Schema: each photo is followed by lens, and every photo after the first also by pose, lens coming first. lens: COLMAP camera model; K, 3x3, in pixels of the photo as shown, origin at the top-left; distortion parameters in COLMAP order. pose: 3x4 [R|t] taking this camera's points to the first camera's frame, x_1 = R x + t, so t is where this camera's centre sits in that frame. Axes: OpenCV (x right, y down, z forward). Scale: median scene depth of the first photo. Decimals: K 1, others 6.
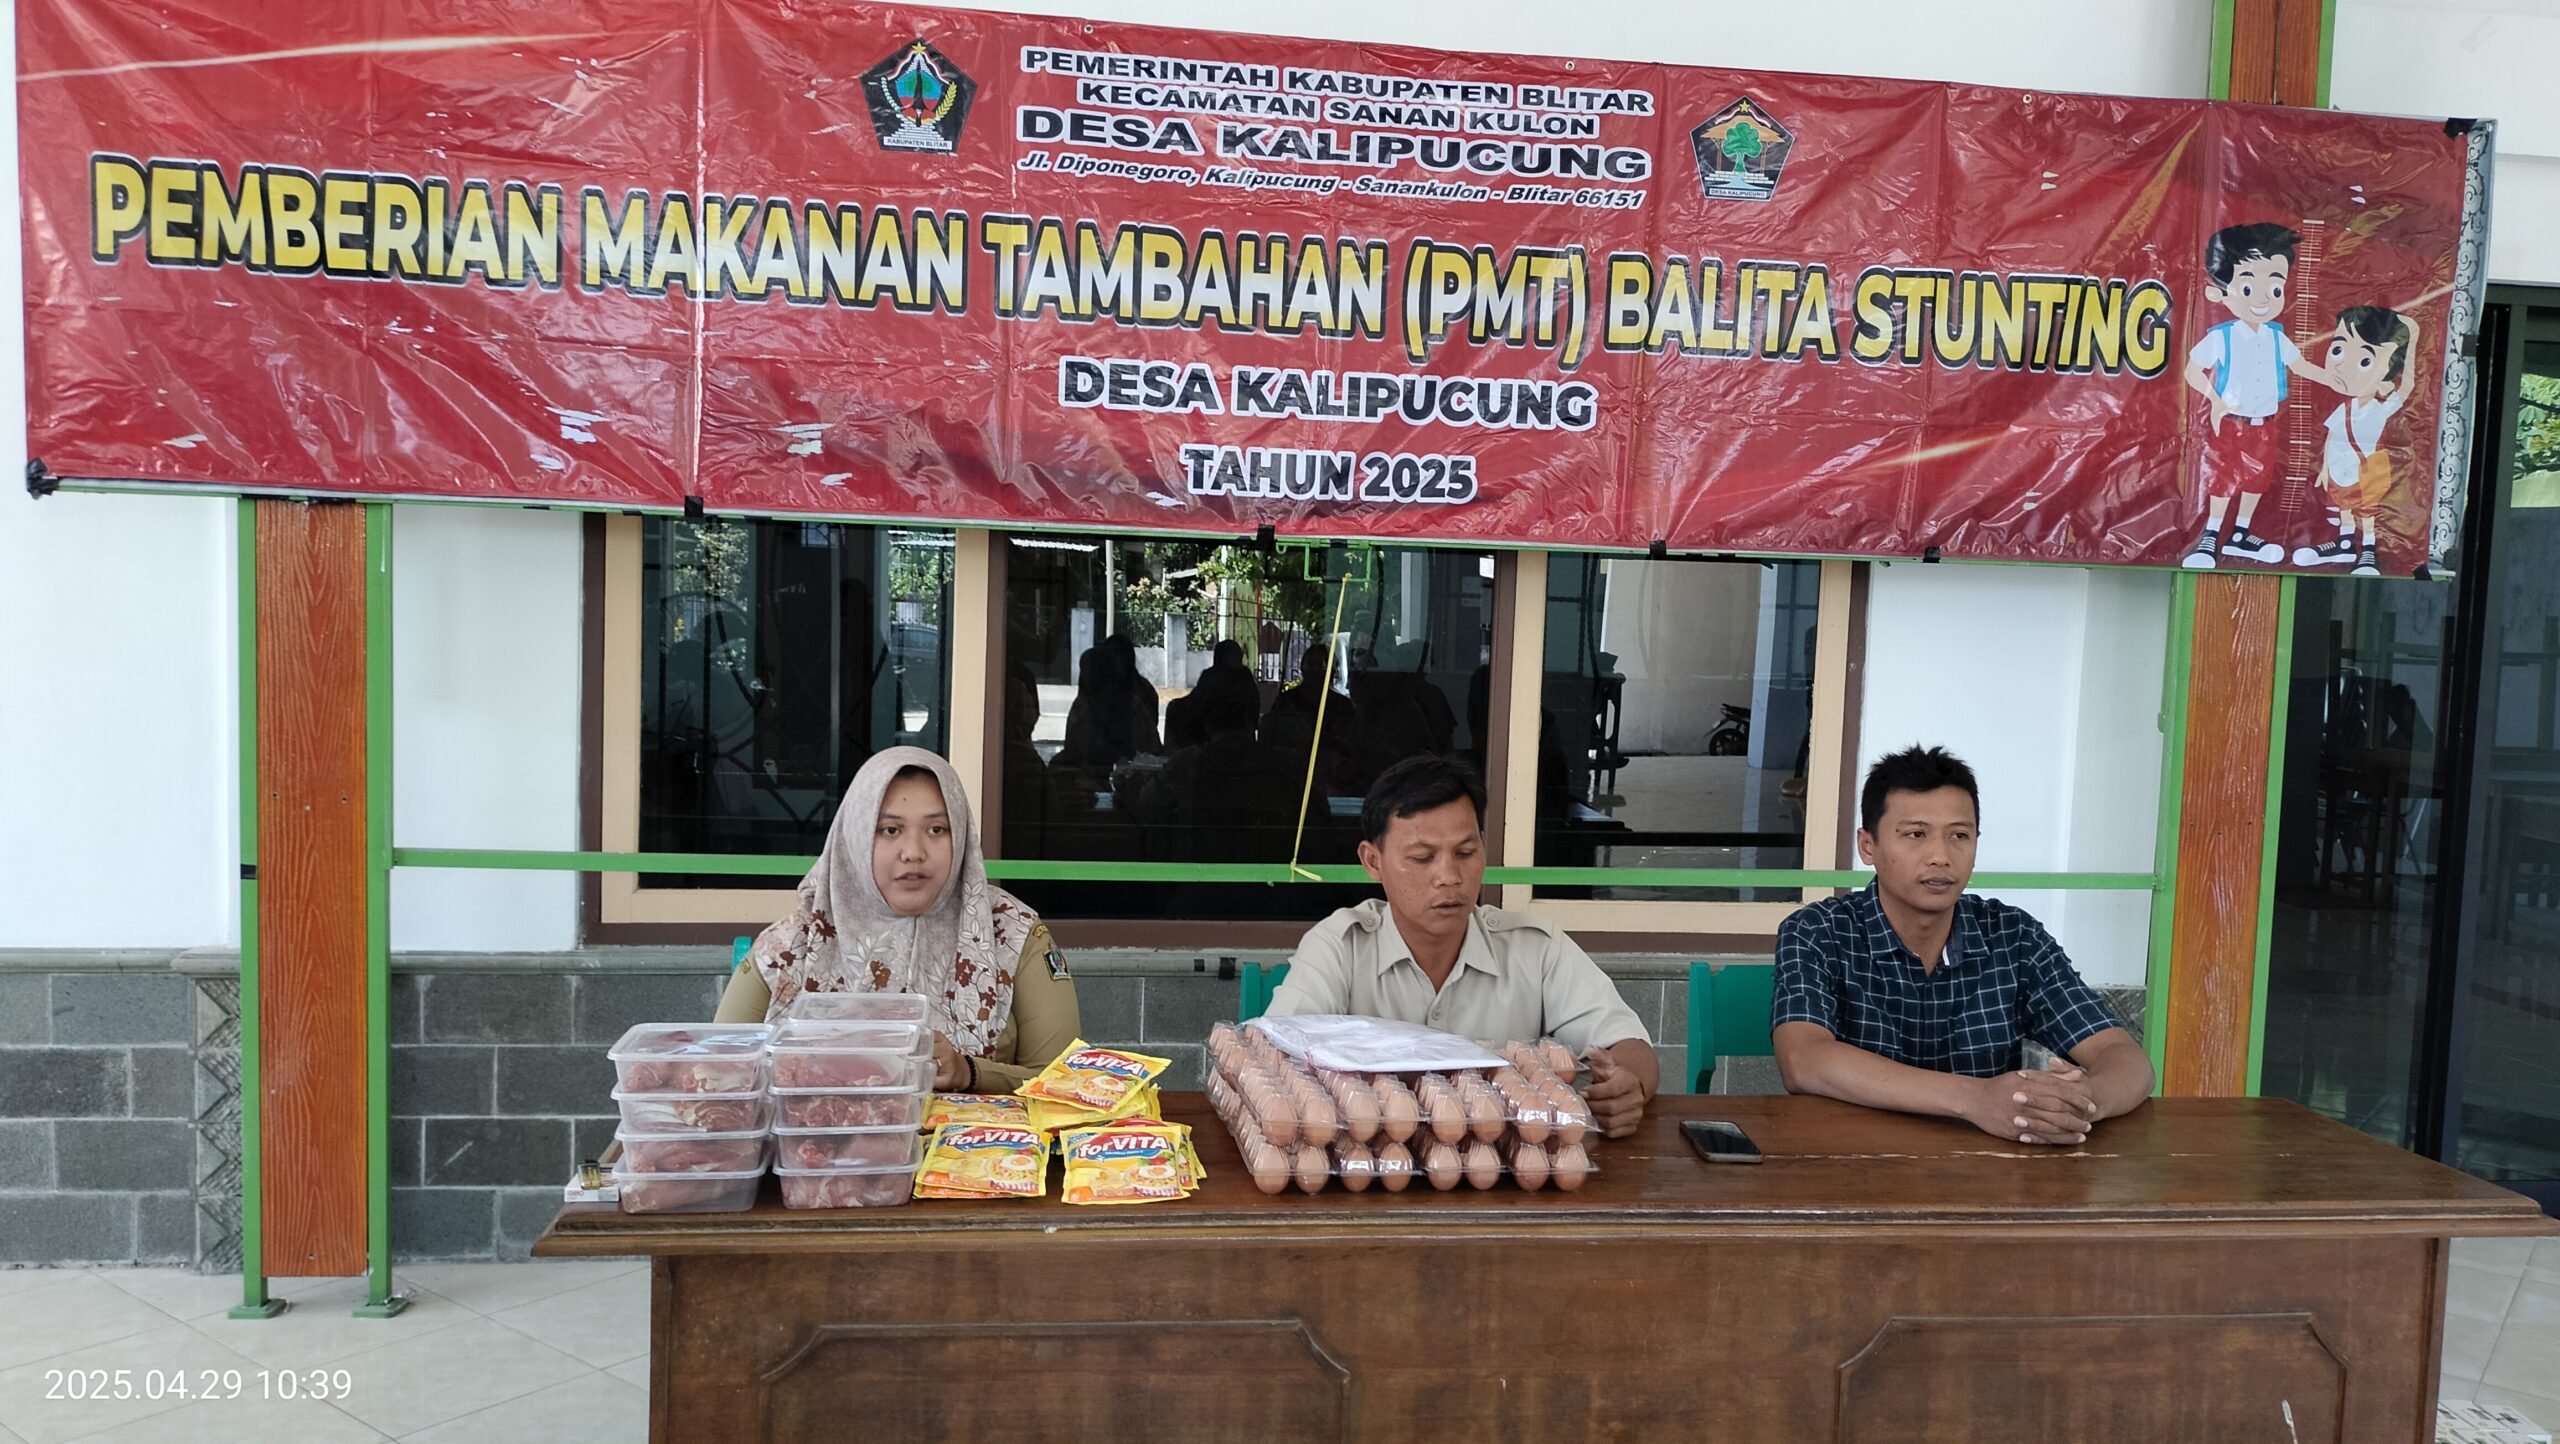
lens RADIAL K [[2005.7, 0, 1307.3], [0, 2005.7, 693.1], [0, 0, 1]] dist [0.041685, -0.068759]
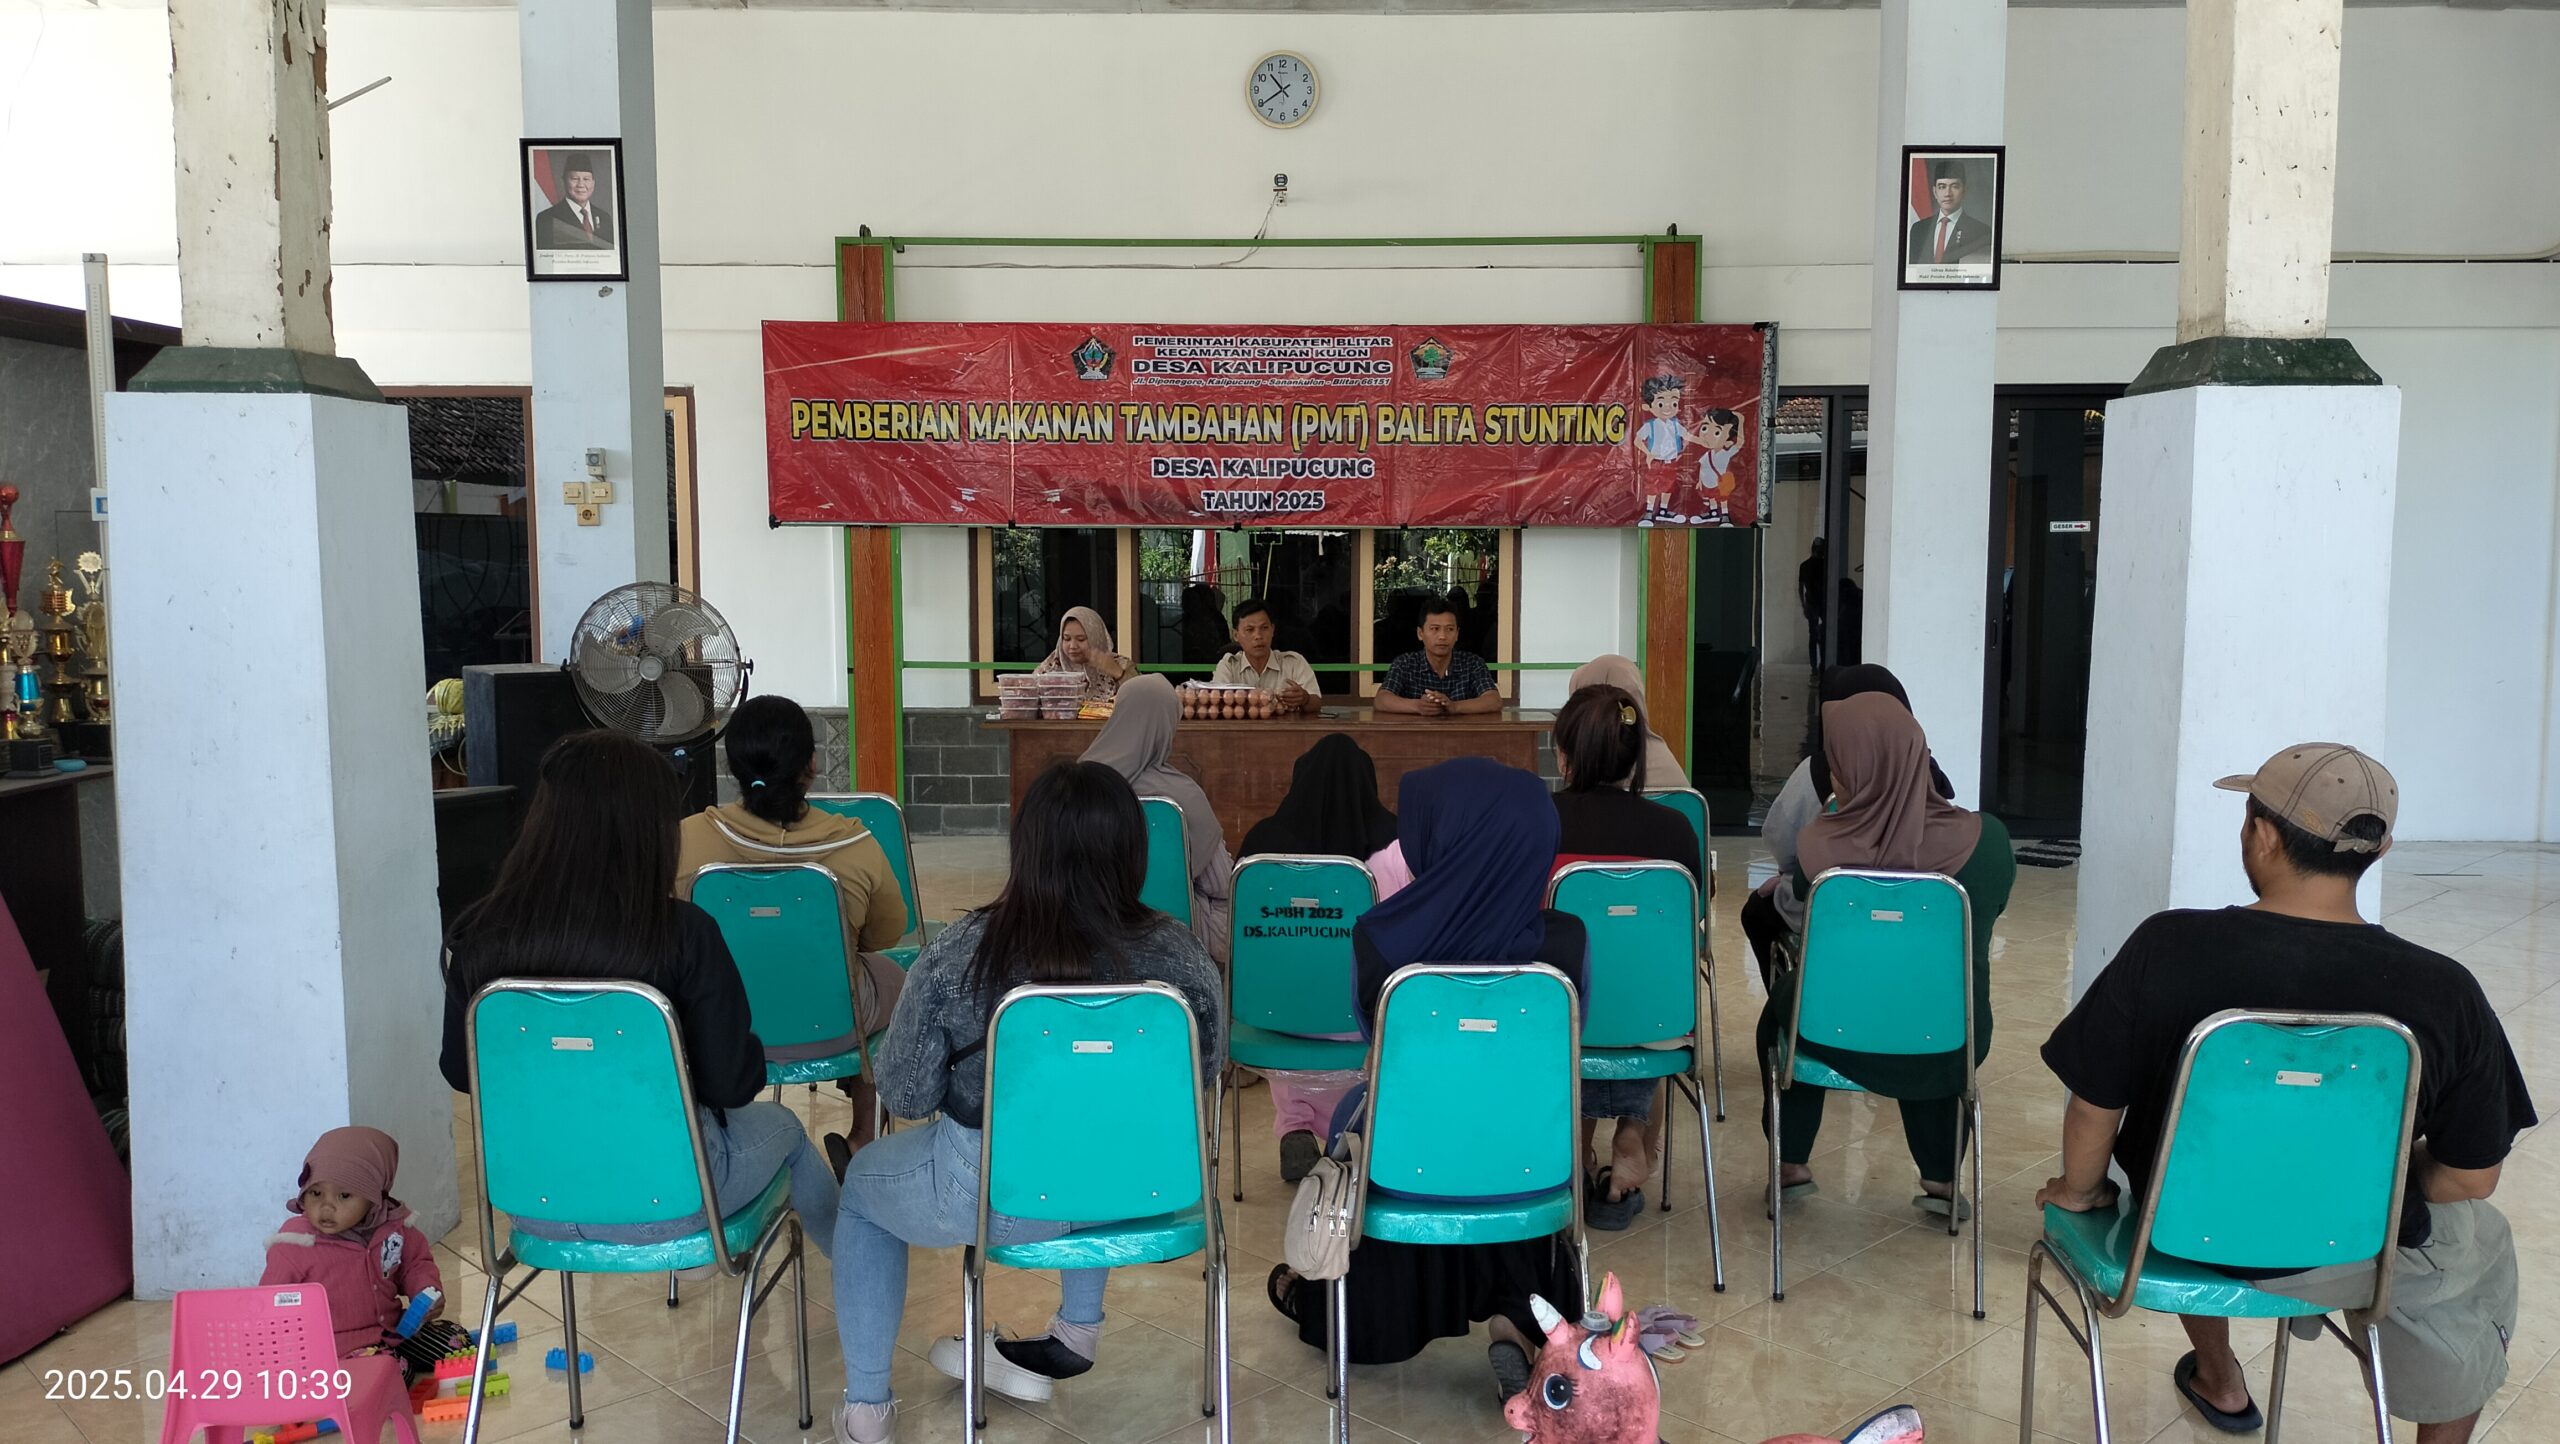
lens RADIAL K [[2005.7, 0, 1275.4], [0, 2005.7, 723.7], [0, 0, 1]] dist [0.041685, -0.068759]
pose [[0.986571, -0.019062, -0.162219, 0.418951], [0.023425, 0.999412, 0.025027, 0.101360], [0.161647, -0.028491, 0.986437, -1.417328]]
